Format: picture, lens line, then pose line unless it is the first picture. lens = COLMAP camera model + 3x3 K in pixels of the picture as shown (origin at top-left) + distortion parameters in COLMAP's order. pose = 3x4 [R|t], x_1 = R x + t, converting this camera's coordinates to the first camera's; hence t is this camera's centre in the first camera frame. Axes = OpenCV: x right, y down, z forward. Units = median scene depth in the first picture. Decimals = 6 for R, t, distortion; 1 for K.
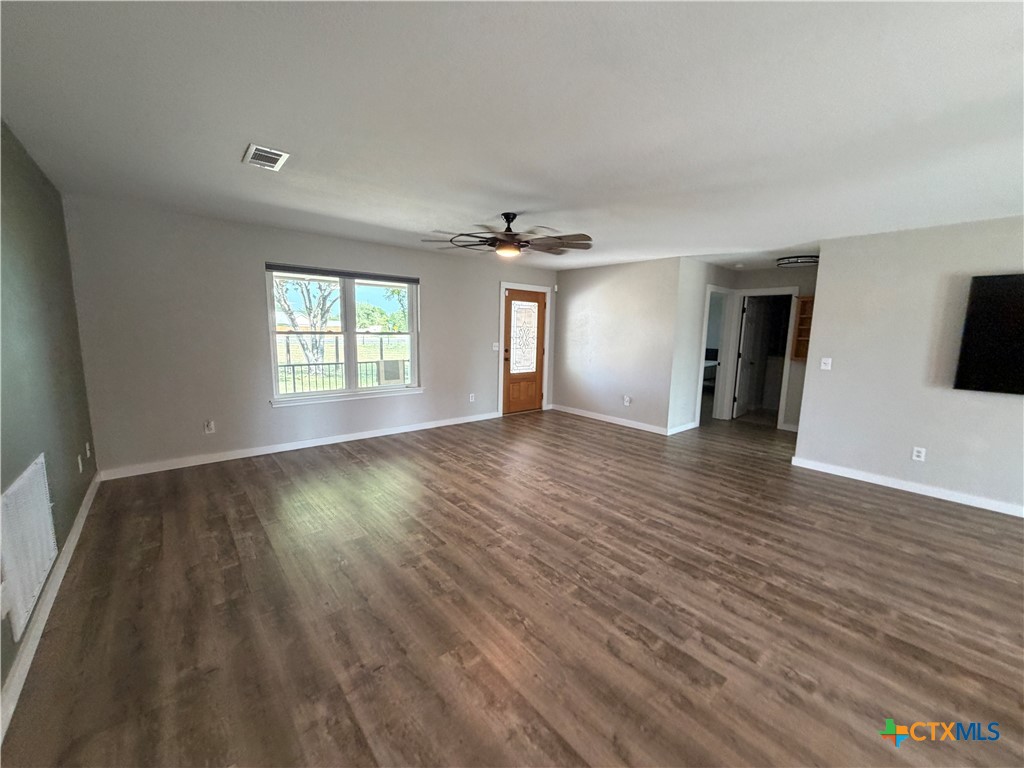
lens RADIAL K [[407.9, 0, 509.9], [0, 407.9, 385.0], [0, 0, 1]] dist [-0.000899, 0.000373]
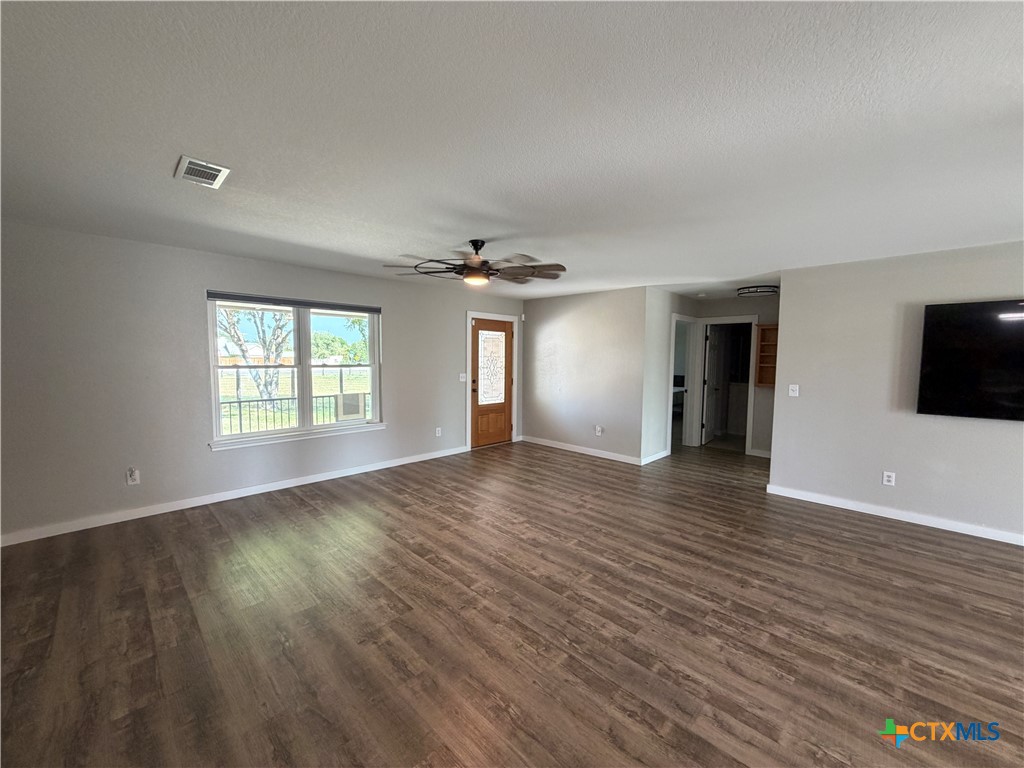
lens RADIAL K [[407.9, 0, 510.4], [0, 407.9, 385.4], [0, 0, 1]] dist [-0.000899, 0.000373]
pose [[0.995985, -0.018138, 0.087665, -0.014812], [0.024043, 0.997478, -0.066777, -0.017932], [-0.086233, 0.068617, 0.993909, 0.072900]]
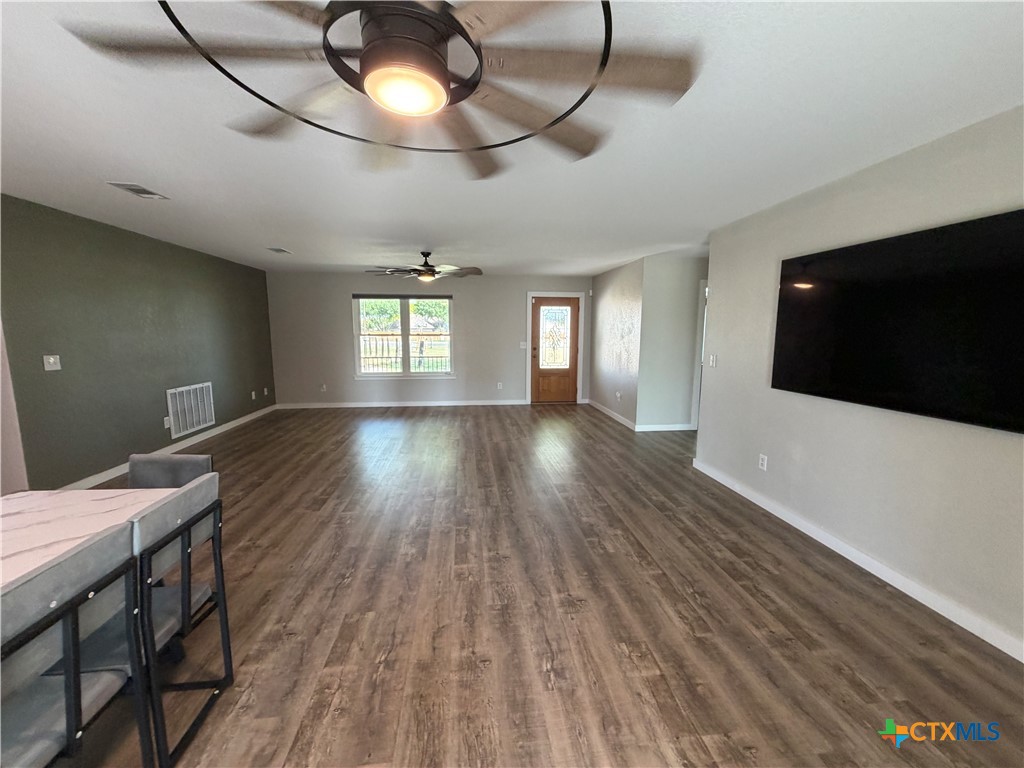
lens RADIAL K [[407.9, 0, 510.0], [0, 407.9, 386.4], [0, 0, 1]] dist [-0.000899, 0.000373]
pose [[0.830190, 0.056847, -0.554575, 1.187800], [-0.061994, 0.998031, 0.009499, 0.035929], [0.554023, 0.026494, 0.832080, -0.053258]]
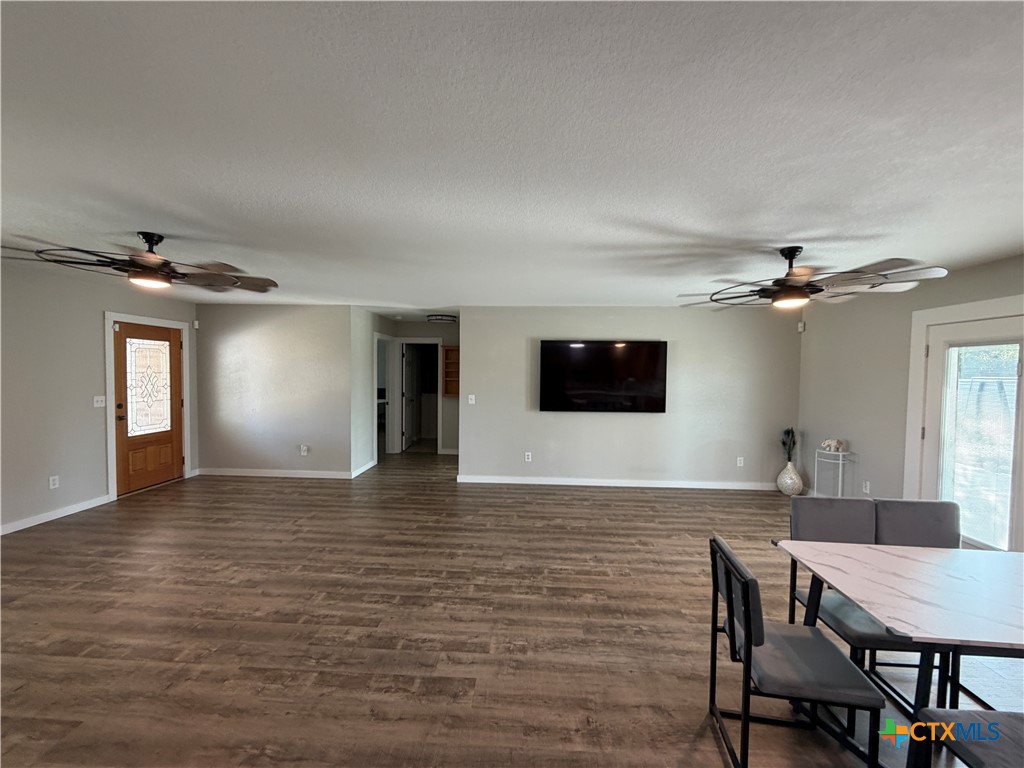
lens RADIAL K [[407.9, 0, 510.4], [0, 407.9, 385.6], [0, 0, 1]] dist [-0.000899, 0.000373]
pose [[0.684346, -0.039710, 0.728075, -0.117265], [0.105465, 0.993407, -0.044949, -0.030728], [-0.721490, 0.107547, 0.684022, 0.014618]]
